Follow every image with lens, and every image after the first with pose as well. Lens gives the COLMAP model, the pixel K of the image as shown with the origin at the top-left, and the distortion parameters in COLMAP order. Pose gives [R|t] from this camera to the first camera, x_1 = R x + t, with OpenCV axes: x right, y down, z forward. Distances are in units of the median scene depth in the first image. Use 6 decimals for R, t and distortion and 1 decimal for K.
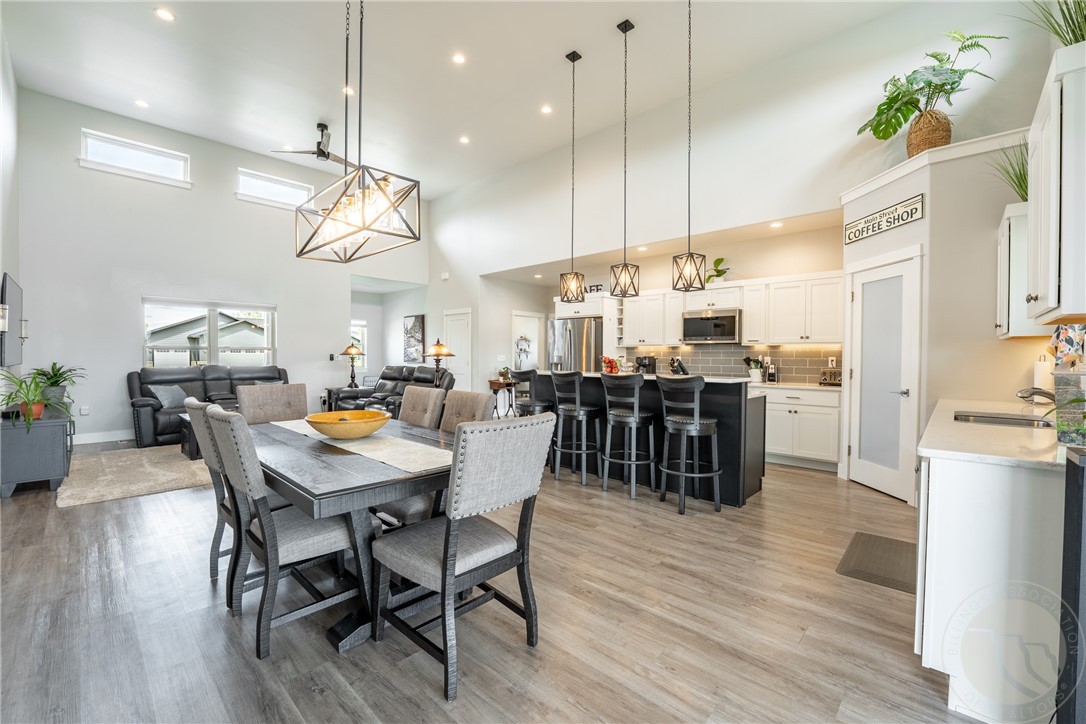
lens RADIAL K [[448.9, 0, 545.7], [0, 448.9, 366.9], [0, 0, 1]] dist [-0.022565, 0.000030]
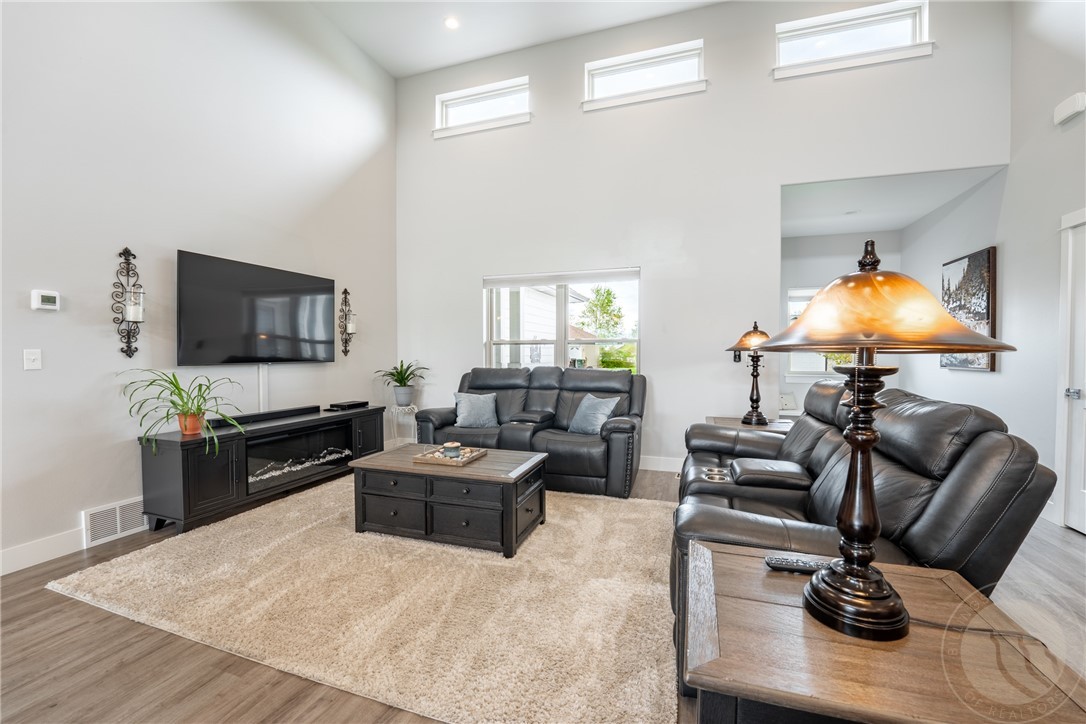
lens RADIAL K [[448.9, 0, 545.7], [0, 448.9, 366.9], [0, 0, 1]] dist [-0.022565, 0.000030]
pose [[0.407142, 0.025869, -0.912998, -0.112785], [-0.025030, 0.999539, 0.017160, -0.014234], [0.913022, 0.015866, 0.407602, 0.665183]]
